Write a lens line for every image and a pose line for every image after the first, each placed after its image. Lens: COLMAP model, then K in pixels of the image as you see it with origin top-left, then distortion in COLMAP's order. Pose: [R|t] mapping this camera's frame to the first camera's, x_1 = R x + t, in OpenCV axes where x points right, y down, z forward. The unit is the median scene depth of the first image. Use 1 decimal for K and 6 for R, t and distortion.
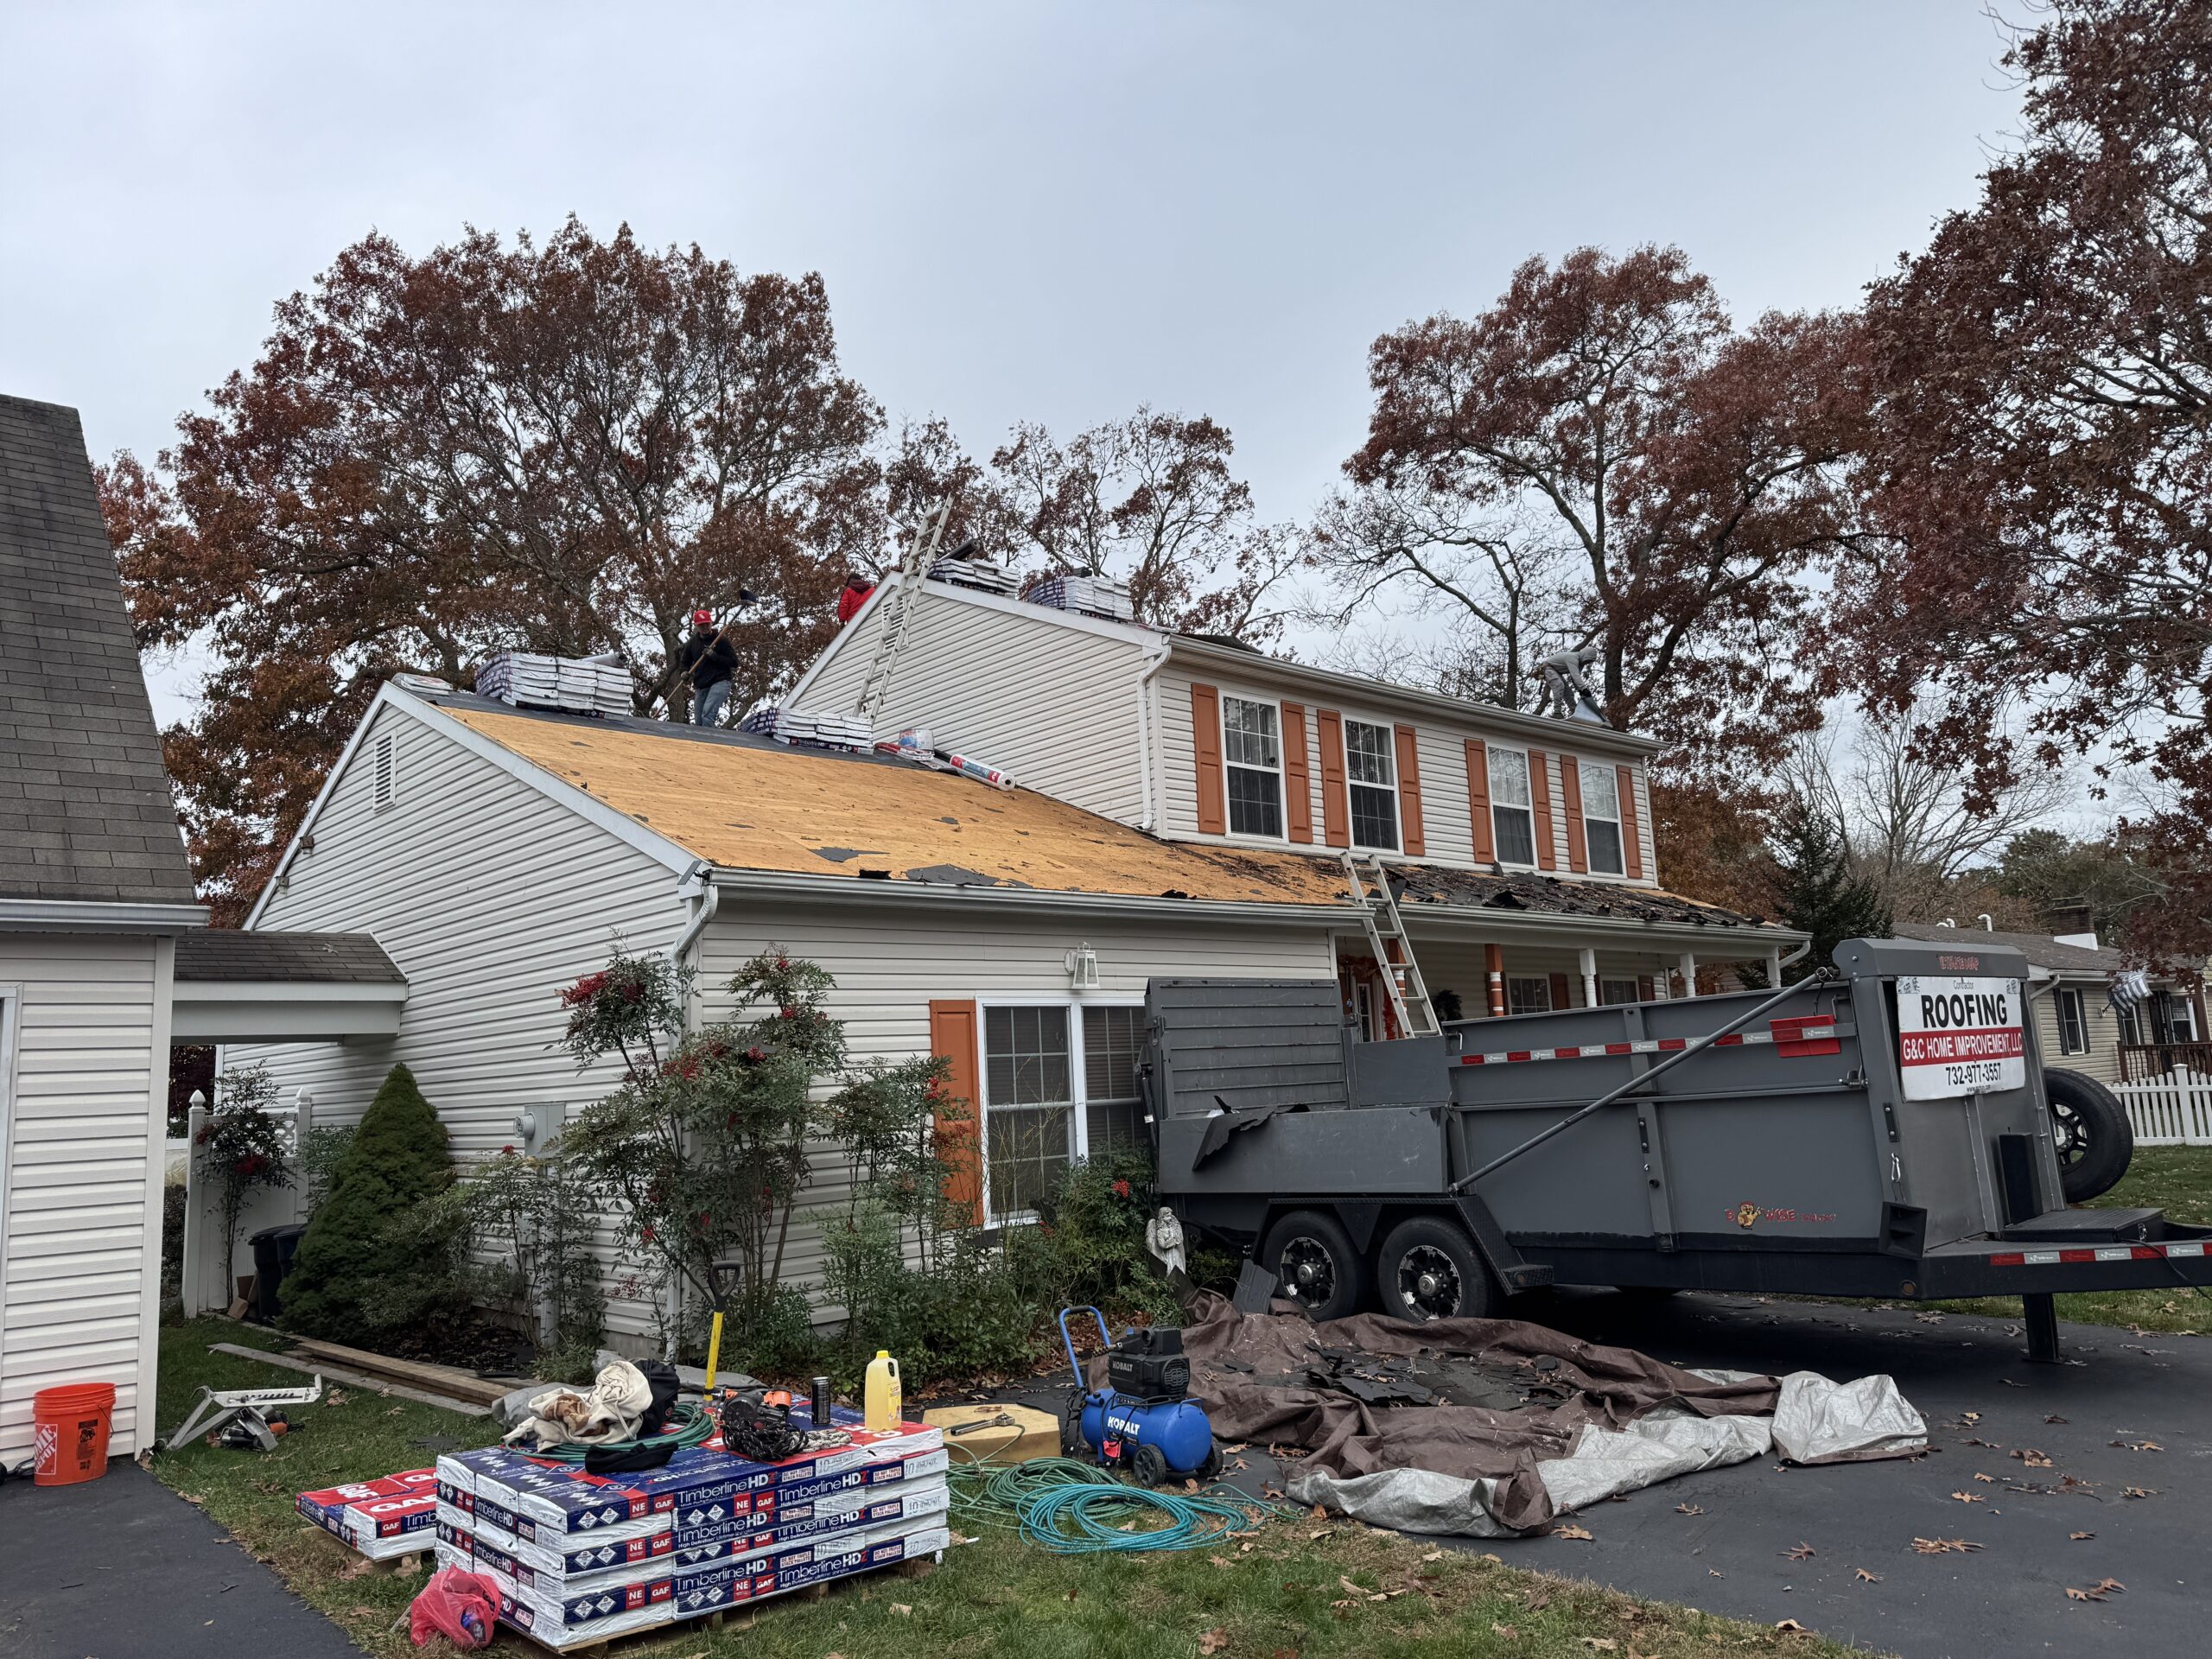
lens RADIAL K [[1579.5, 0, 1102.2], [0, 1579.5, 840.0], [0, 0, 1]] dist [0.061676, -0.005514]
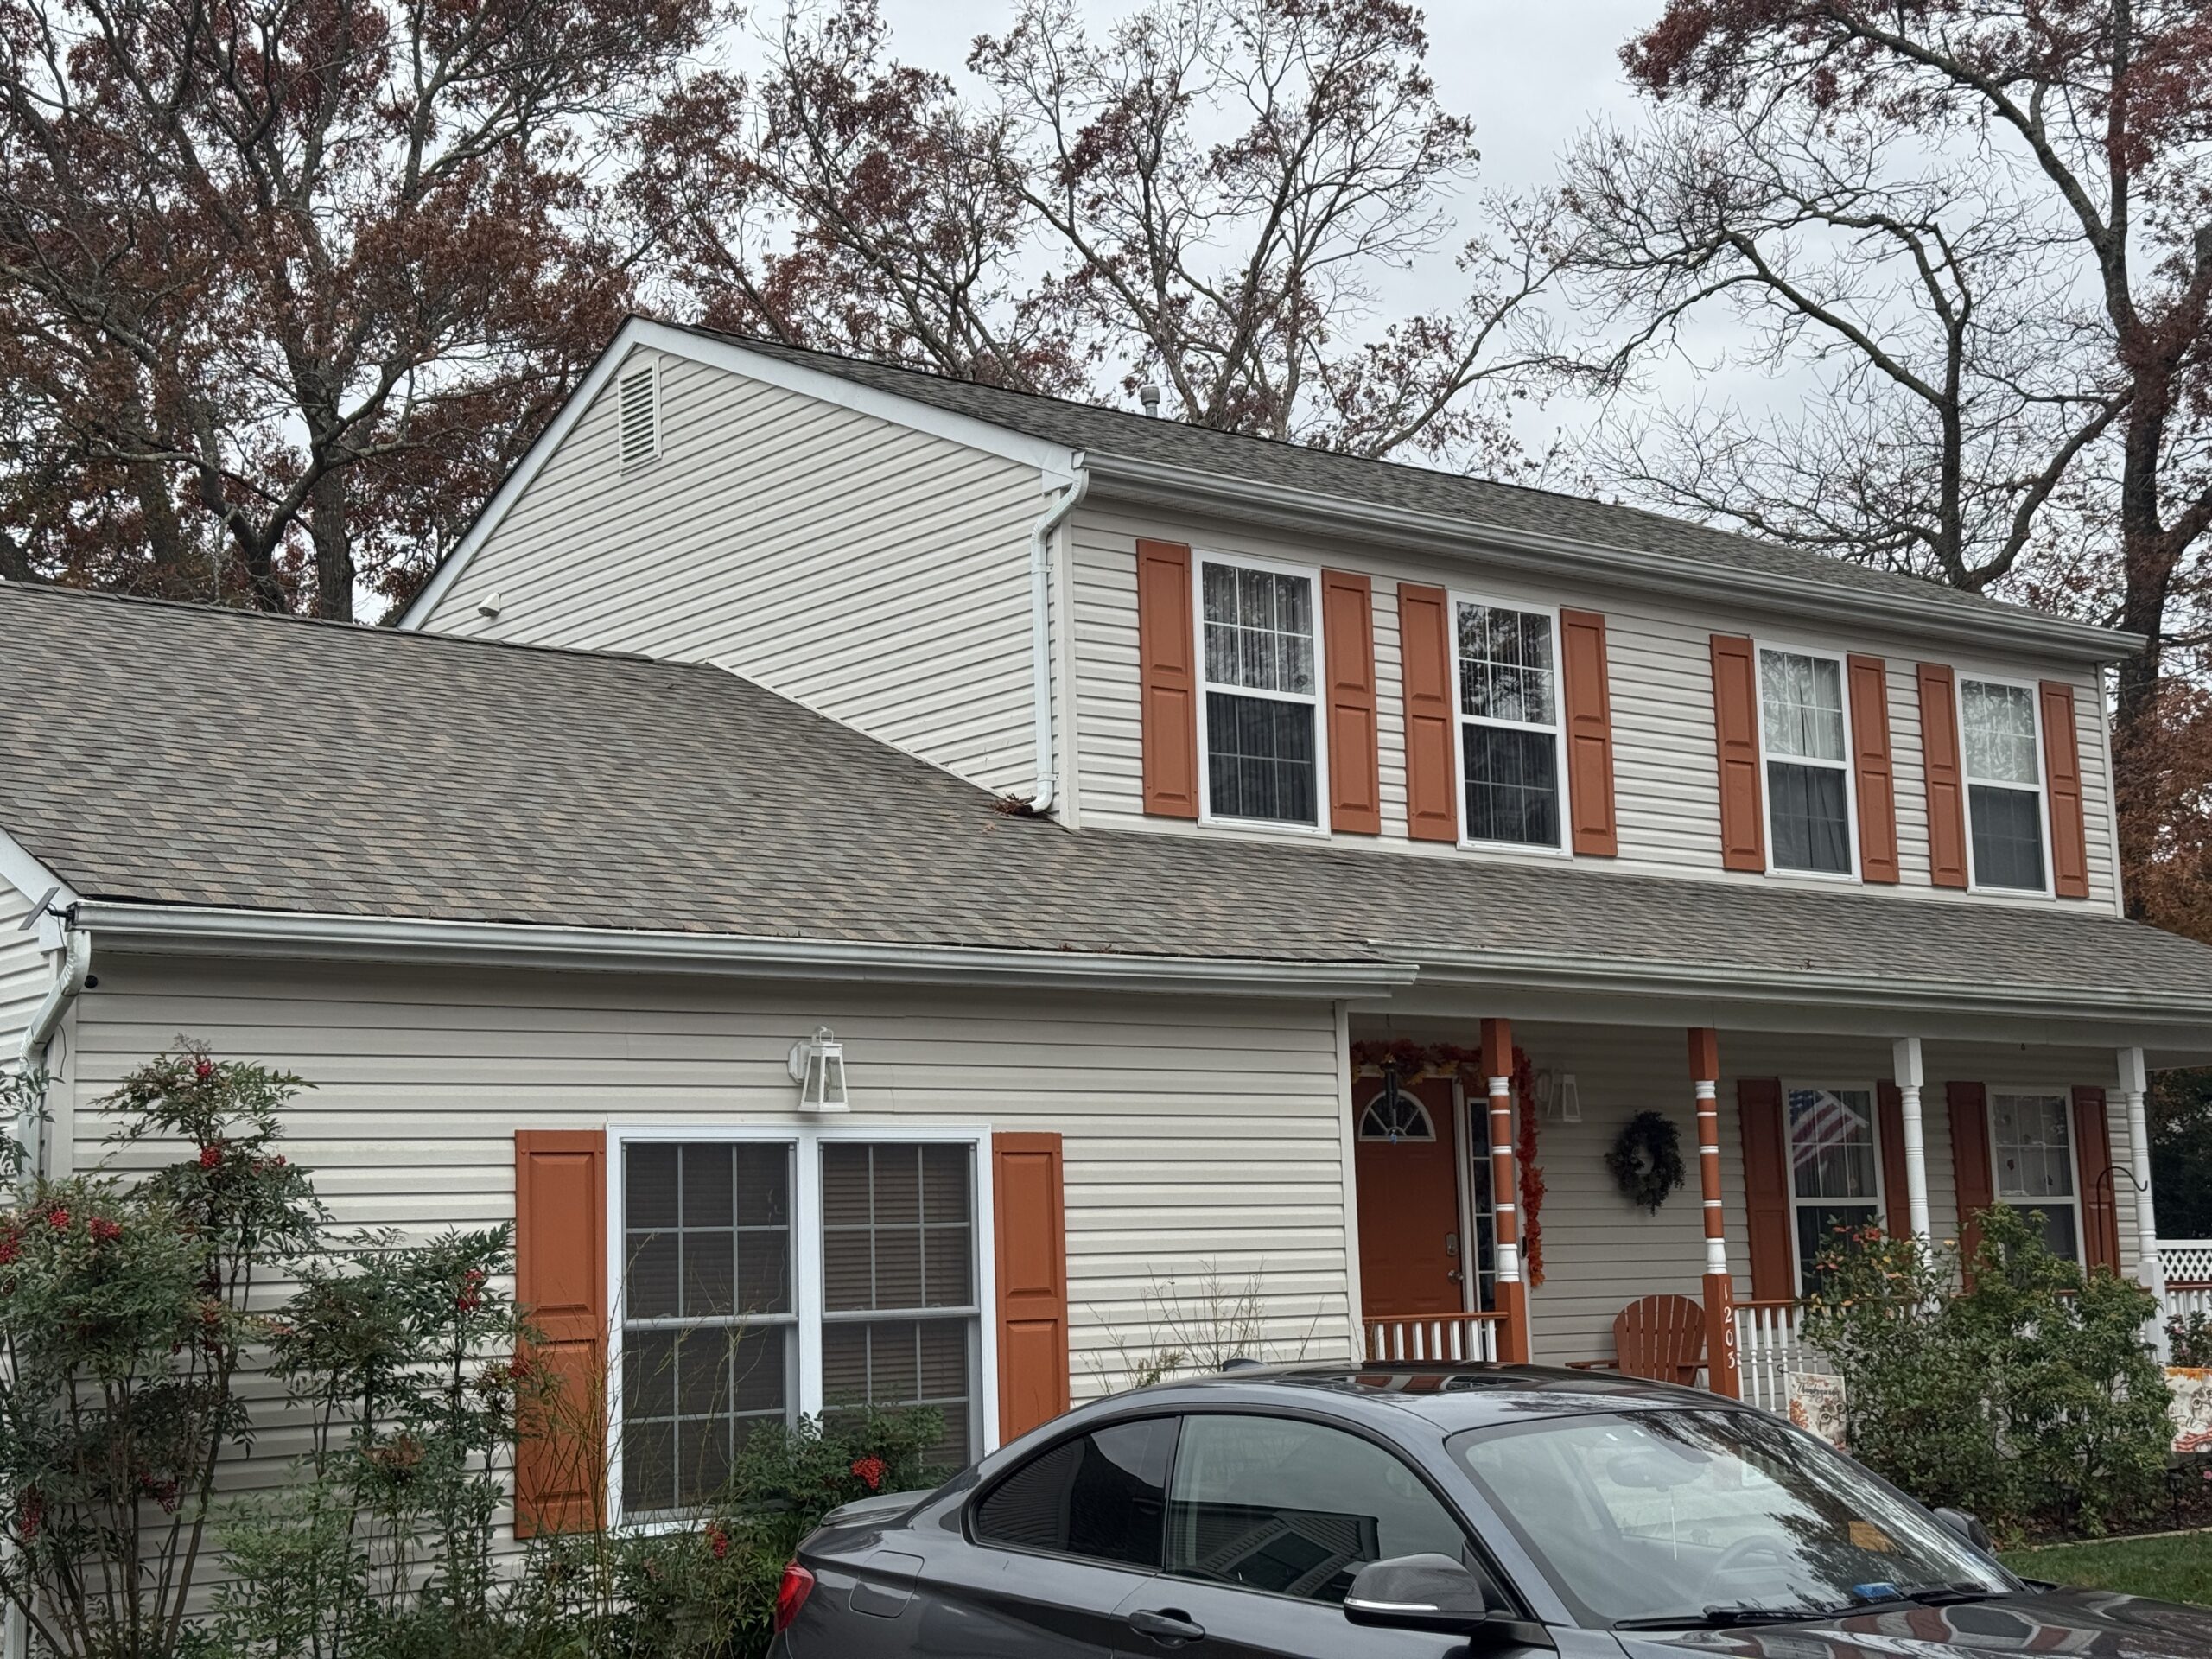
lens RADIAL K [[3134.4, 0, 1106.8], [0, 3134.4, 835.5], [0, 0, 1]] dist [0.101847, 0.000000]
pose [[0.998394, 0.006887, -0.056239, 0.092609], [-0.006030, 0.999863, 0.015401, -0.012511], [0.056338, -0.015037, 0.998299, -0.058003]]
